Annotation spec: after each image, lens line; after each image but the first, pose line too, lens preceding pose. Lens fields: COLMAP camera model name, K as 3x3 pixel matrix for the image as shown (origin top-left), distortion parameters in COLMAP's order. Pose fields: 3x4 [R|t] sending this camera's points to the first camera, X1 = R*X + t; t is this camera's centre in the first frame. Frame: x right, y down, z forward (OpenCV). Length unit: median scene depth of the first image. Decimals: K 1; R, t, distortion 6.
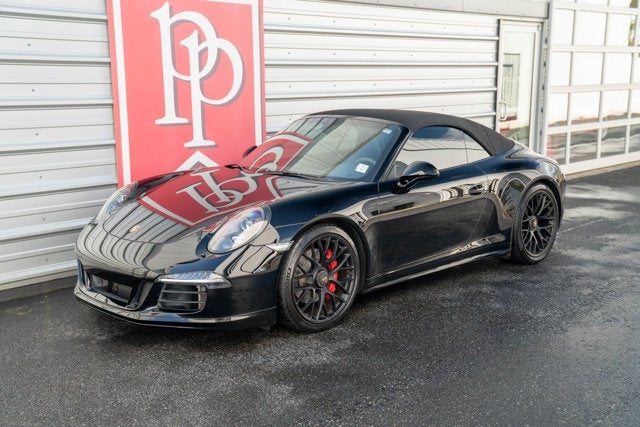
lens RADIAL K [[759.1, 0, 321.0], [0, 759.1, 213.7], [0, 0, 1]] dist [0.050888, 0.000000]
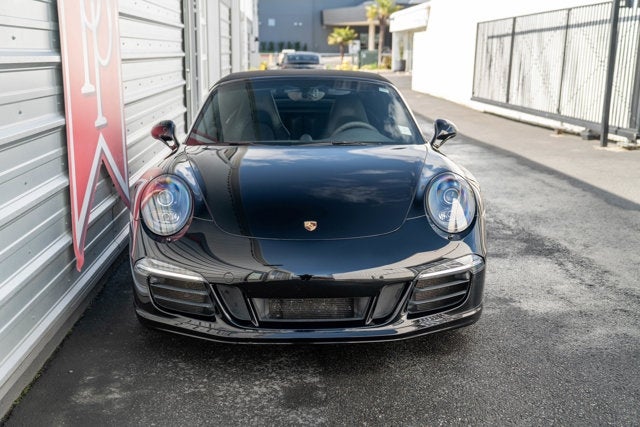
lens RADIAL K [[844.1, 0, 327.0], [0, 844.1, 217.9], [0, 0, 1]] dist [0.104539, 0.000000]
pose [[0.670846, -0.136075, 0.729005, -0.614664], [0.128388, 0.989489, 0.066551, -0.029538], [-0.730398, 0.048950, 0.681265, 0.318784]]
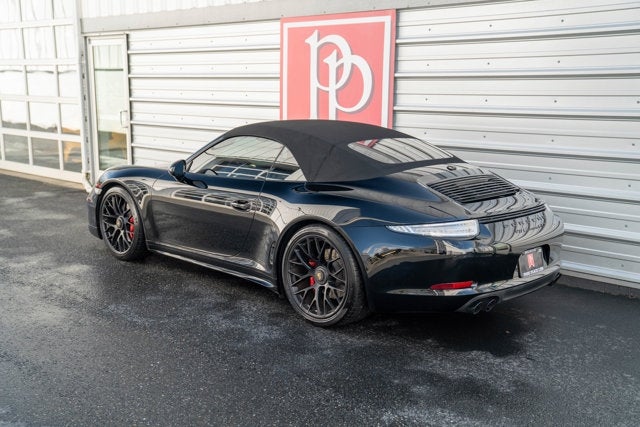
lens RADIAL K [[724.5, 0, 309.9], [0, 724.5, 213.6], [0, 0, 1]] dist [0.022978, 0.000000]
pose [[0.017425, 0.174917, -0.984429, 1.012528], [-0.190230, 0.967174, 0.168484, -0.174299], [0.981585, 0.184333, 0.050127, 0.945578]]
